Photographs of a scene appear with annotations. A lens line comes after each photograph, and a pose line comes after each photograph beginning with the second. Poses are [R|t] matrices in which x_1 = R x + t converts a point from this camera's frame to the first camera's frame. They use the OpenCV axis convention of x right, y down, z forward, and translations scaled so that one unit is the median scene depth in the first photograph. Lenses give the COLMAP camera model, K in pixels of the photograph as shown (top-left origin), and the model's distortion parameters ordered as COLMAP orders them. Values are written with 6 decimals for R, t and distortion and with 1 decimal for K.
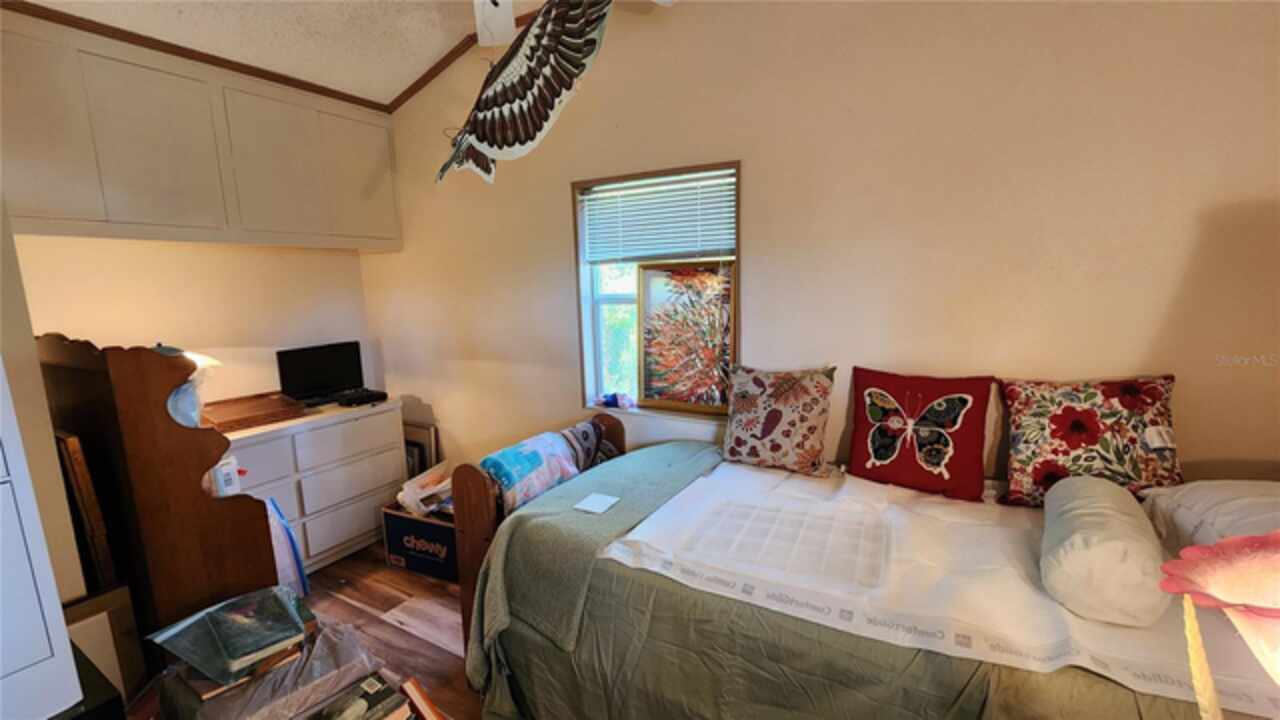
lens RADIAL K [[526.6, 0, 643.3], [0, 526.6, 356.4], [0, 0, 1]] dist [0.006838, -0.005238]
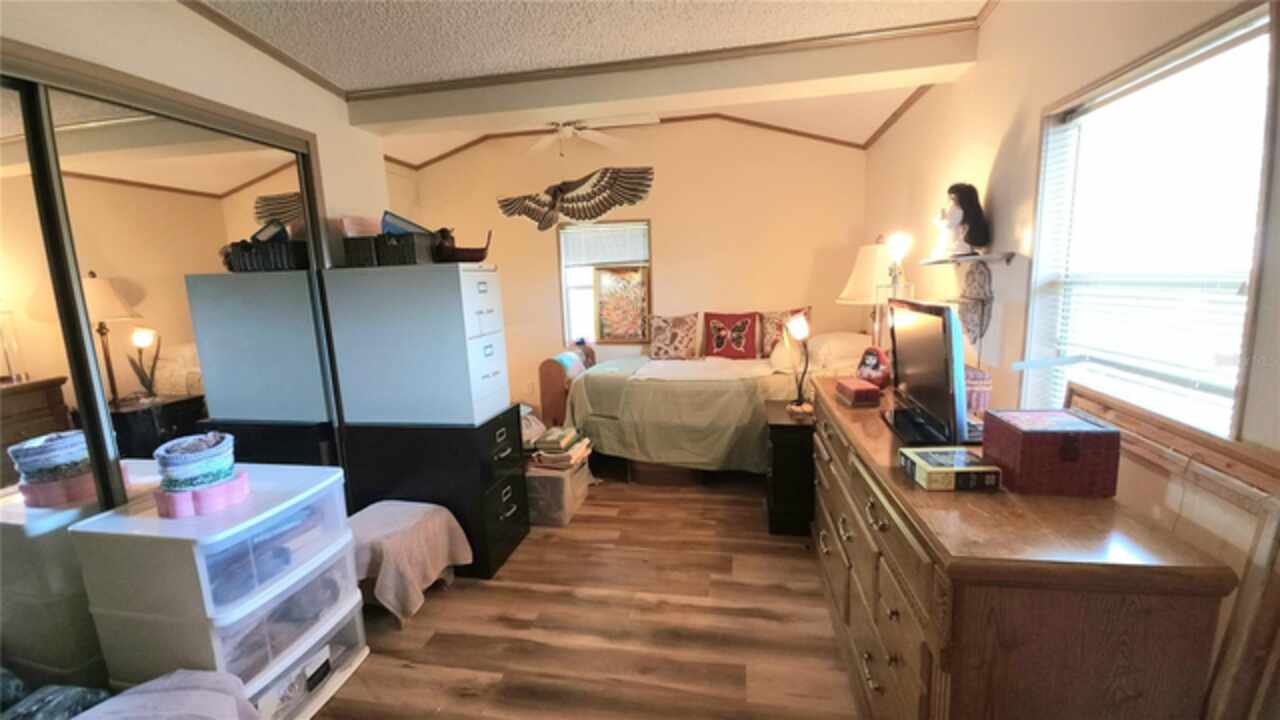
lens RADIAL K [[526.6, 0, 639.1], [0, 526.6, 362.3], [0, 0, 1]] dist [0.006838, -0.005238]
pose [[0.939722, -0.059942, 0.336644, -0.645293], [0.058569, 0.998182, 0.014242, 0.185158], [-0.336886, 0.006333, 0.941524, -1.044131]]
